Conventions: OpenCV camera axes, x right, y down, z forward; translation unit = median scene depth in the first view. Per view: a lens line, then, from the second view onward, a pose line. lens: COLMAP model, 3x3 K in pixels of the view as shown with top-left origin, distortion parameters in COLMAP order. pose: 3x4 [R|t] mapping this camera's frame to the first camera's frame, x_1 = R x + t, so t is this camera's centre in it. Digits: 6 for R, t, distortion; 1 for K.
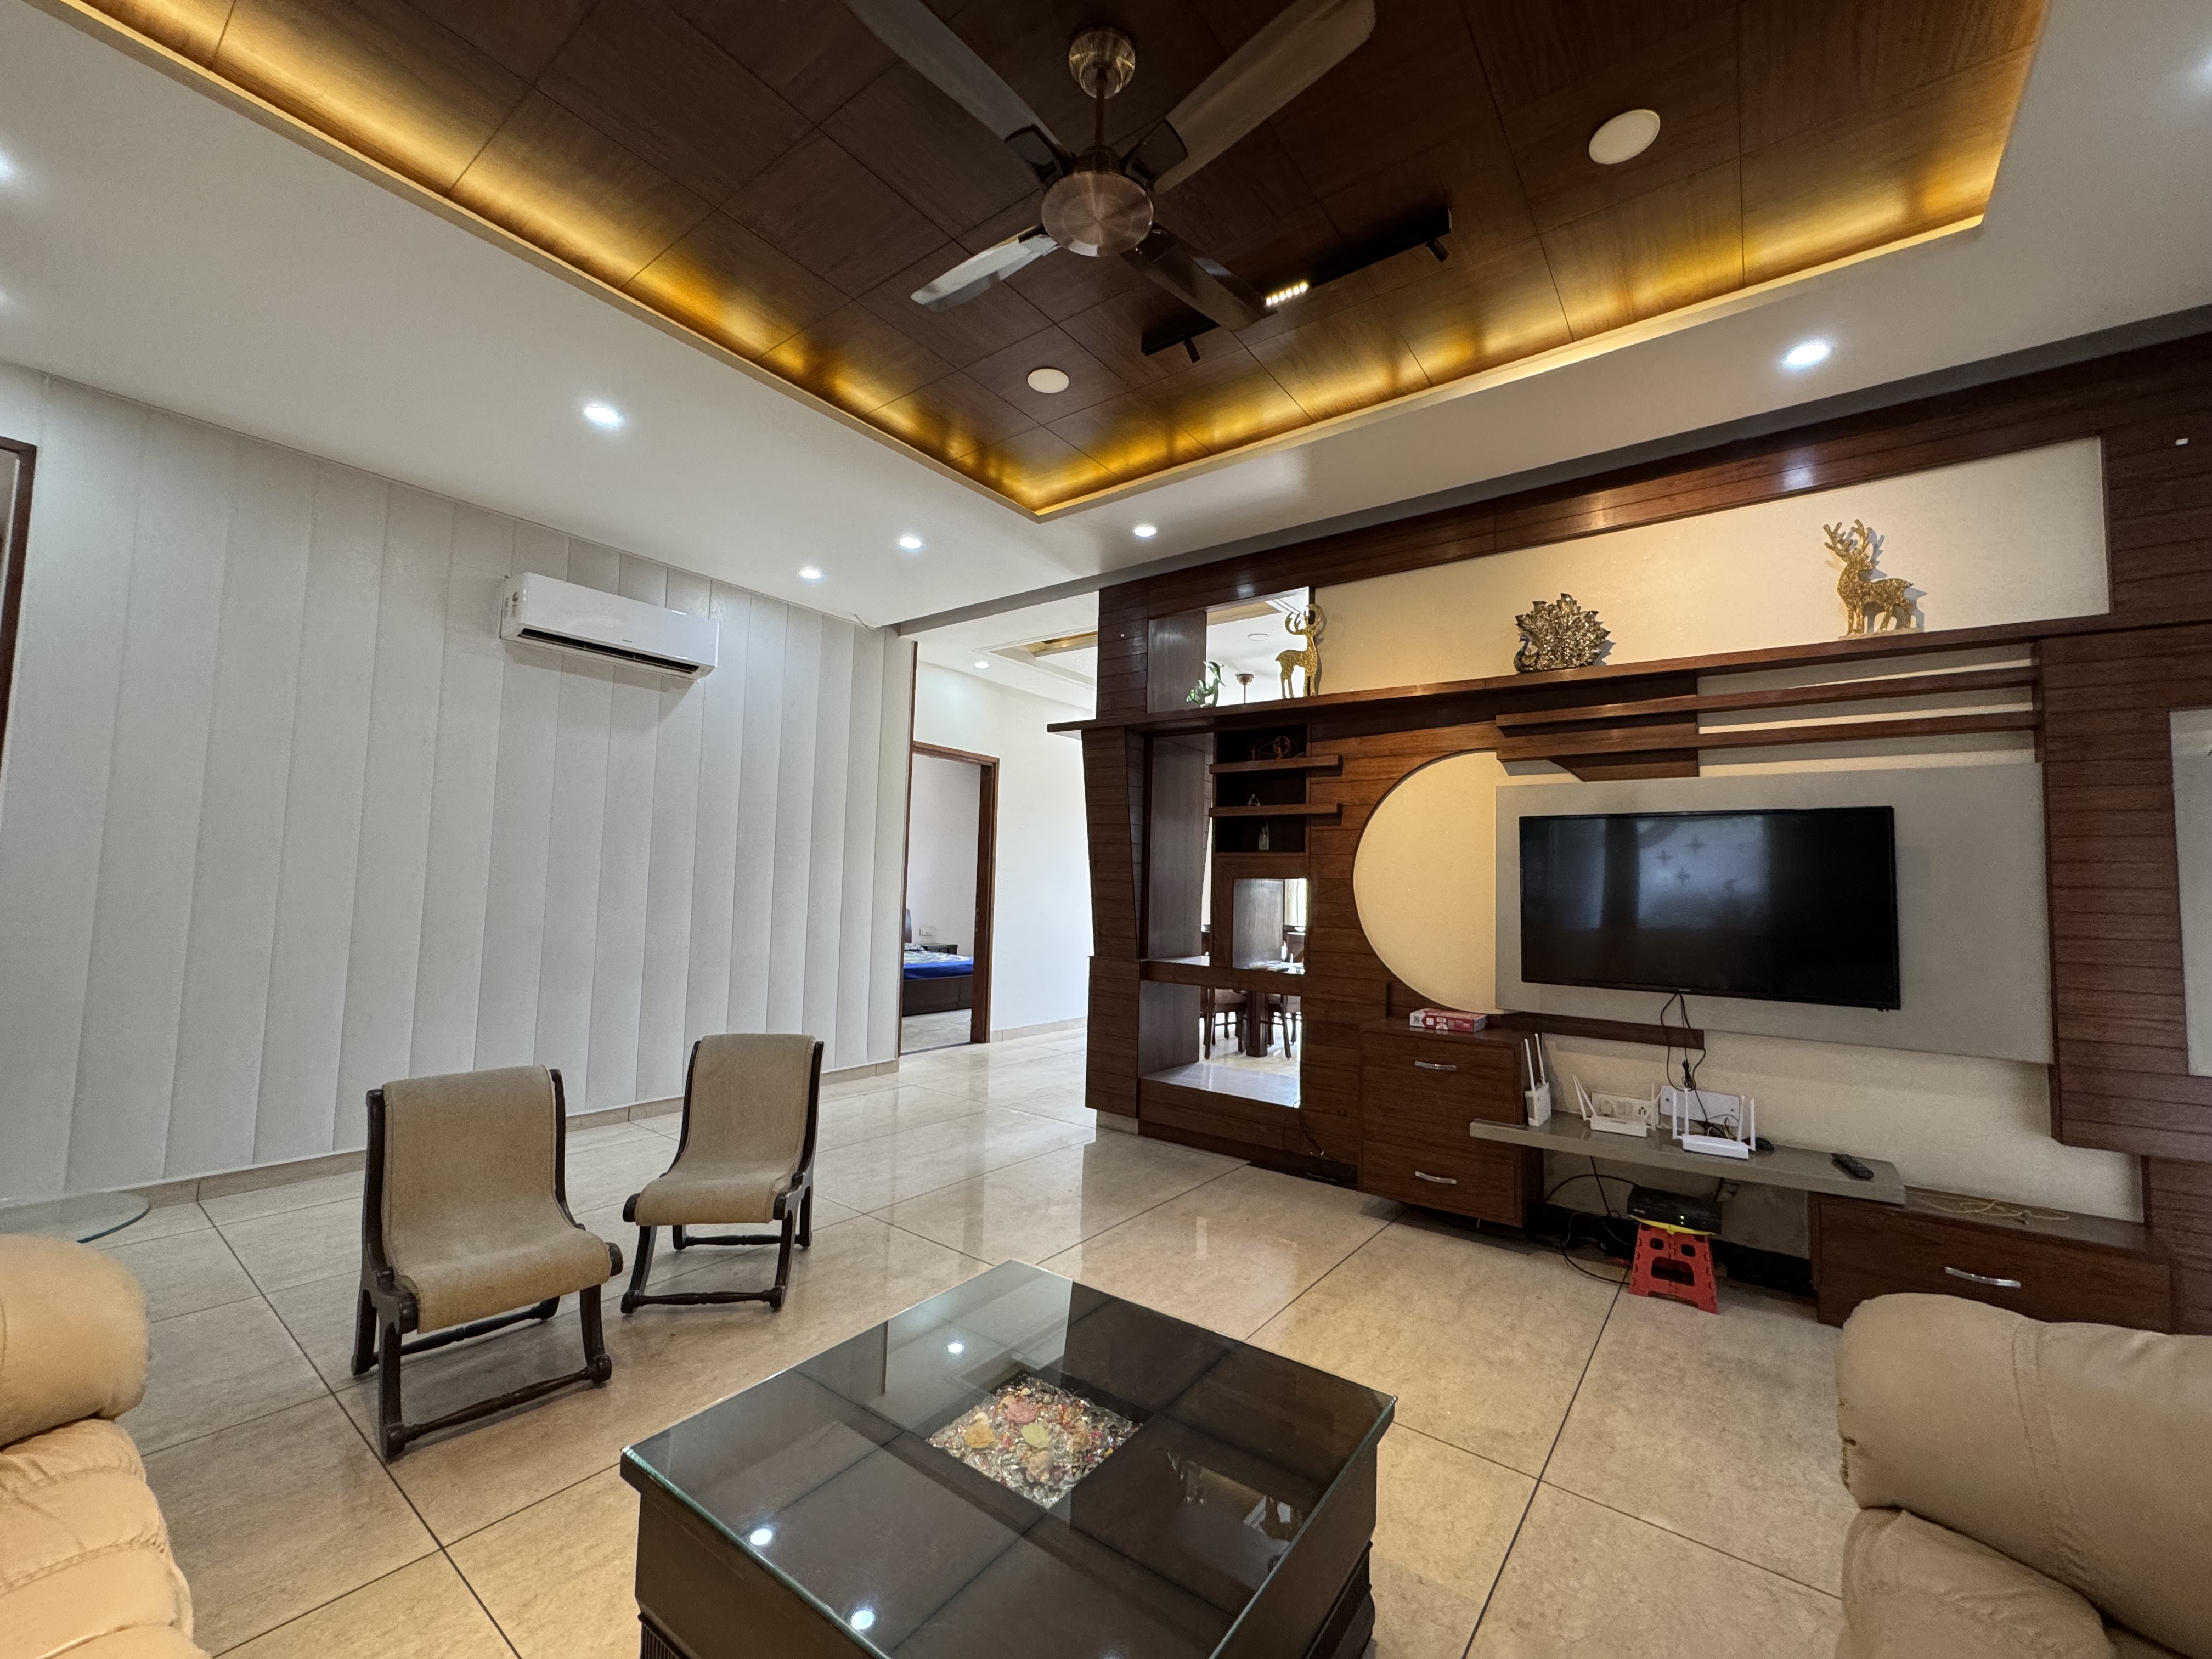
lens RADIAL K [[879.4, 0, 1103.8], [0, 879.4, 829.1], [0, 0, 1]] dist [-0.012170, 0.000397]
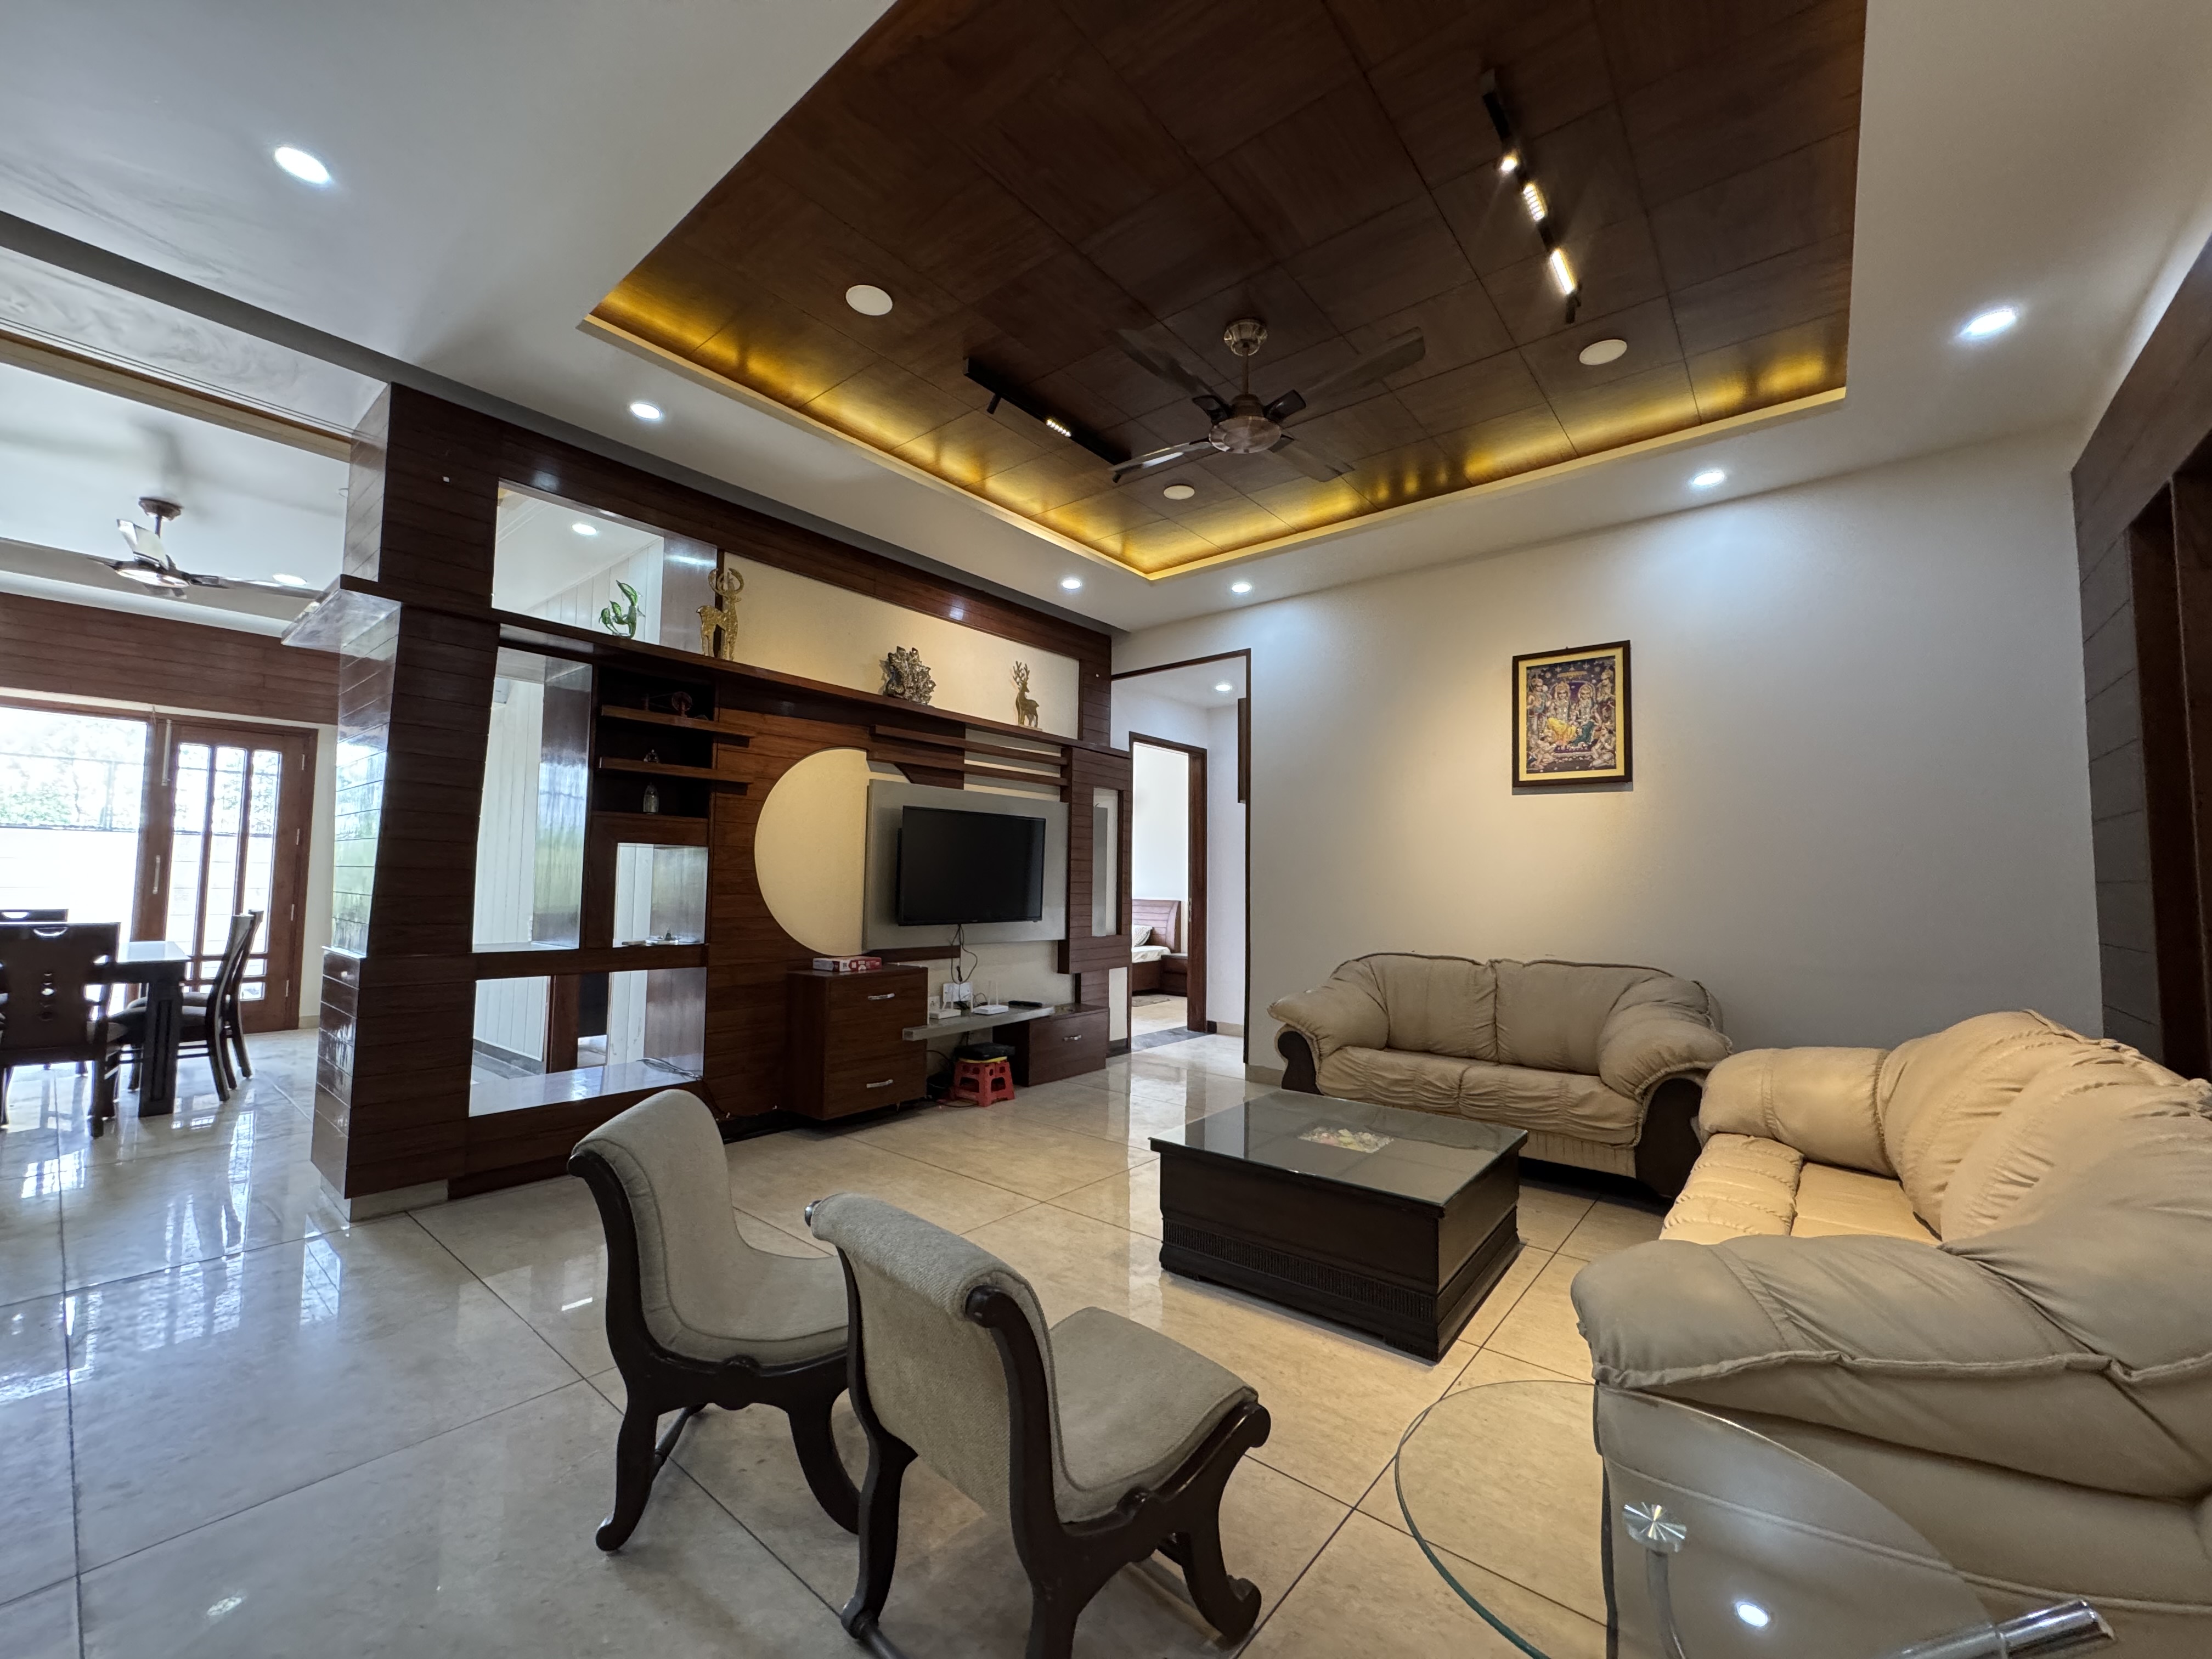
lens RADIAL K [[879.4, 0, 1103.8], [0, 879.4, 829.1], [0, 0, 1]] dist [-0.012170, 0.000397]
pose [[0.034655, 0.033527, 0.998837, -0.861392], [-0.081393, 0.996212, -0.030615, 0.037788], [-0.996079, -0.080237, 0.037252, 0.623027]]
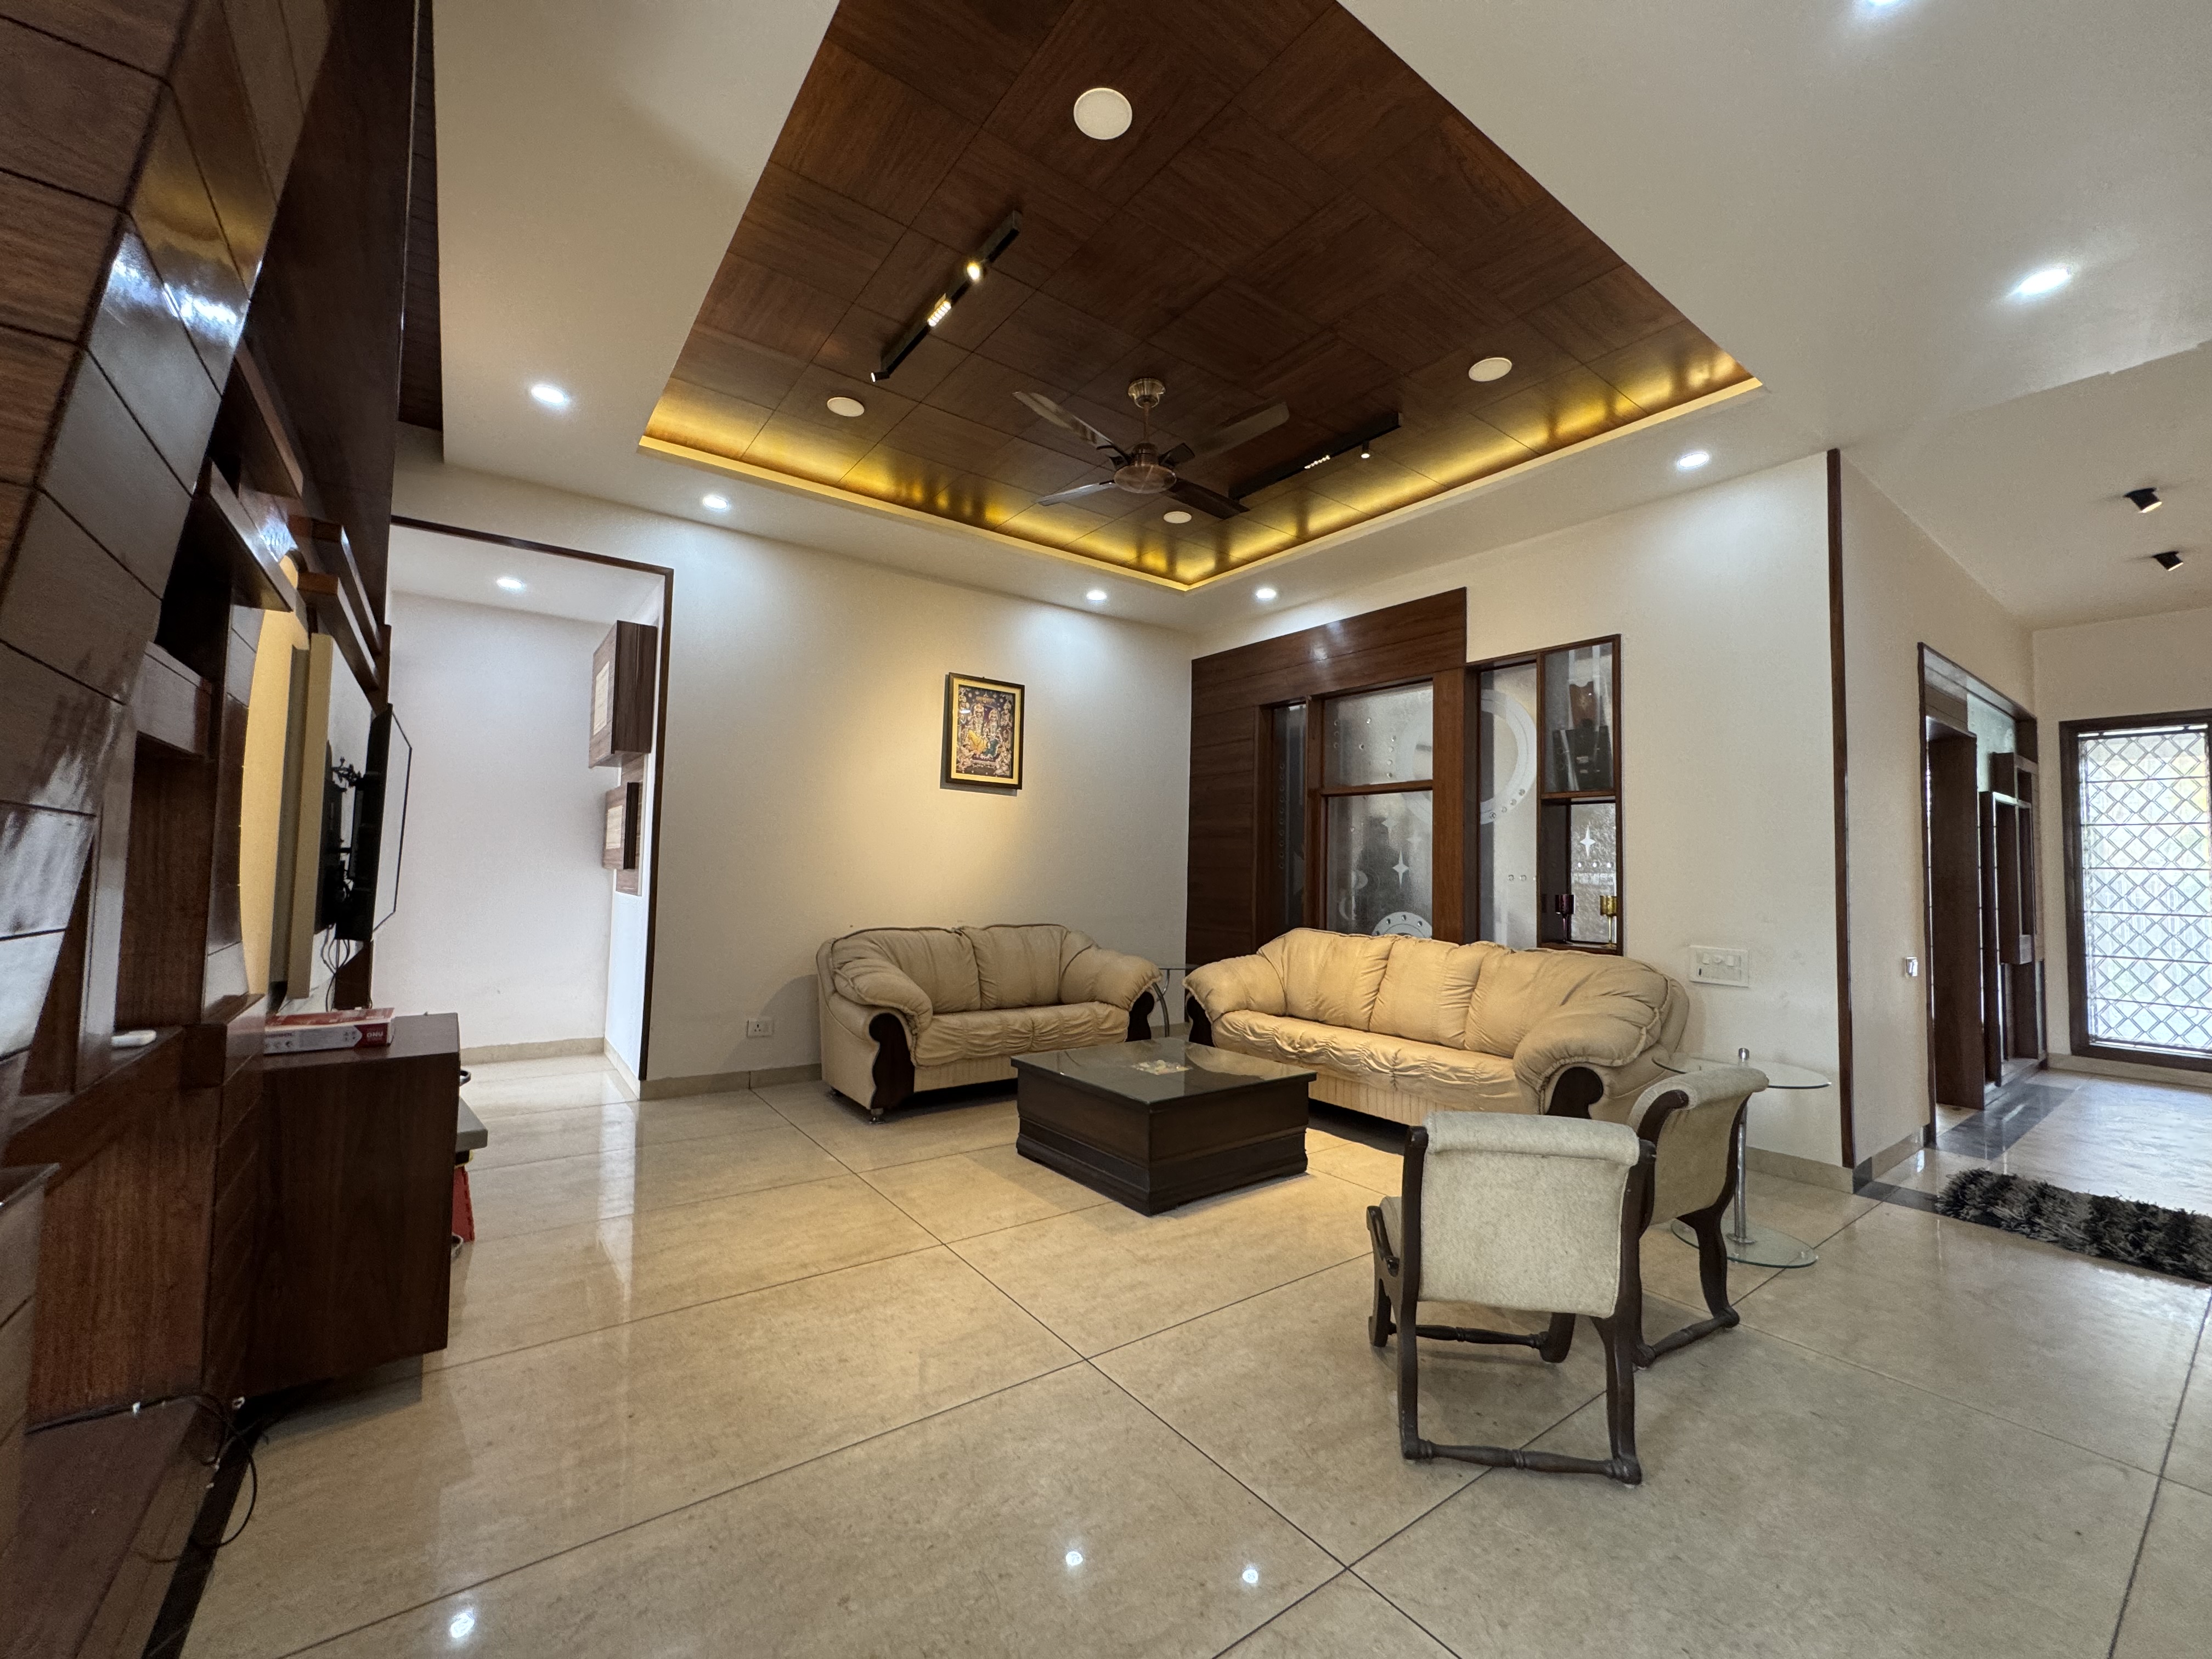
lens RADIAL K [[879.4, 0, 1103.8], [0, 879.4, 829.1], [0, 0, 1]] dist [-0.012170, 0.000397]
pose [[-0.958919, -0.036413, 0.281333, -0.253971], [-0.069674, 0.991581, -0.109142, 0.117765], [-0.274991, -0.124260, -0.953383, 1.459419]]
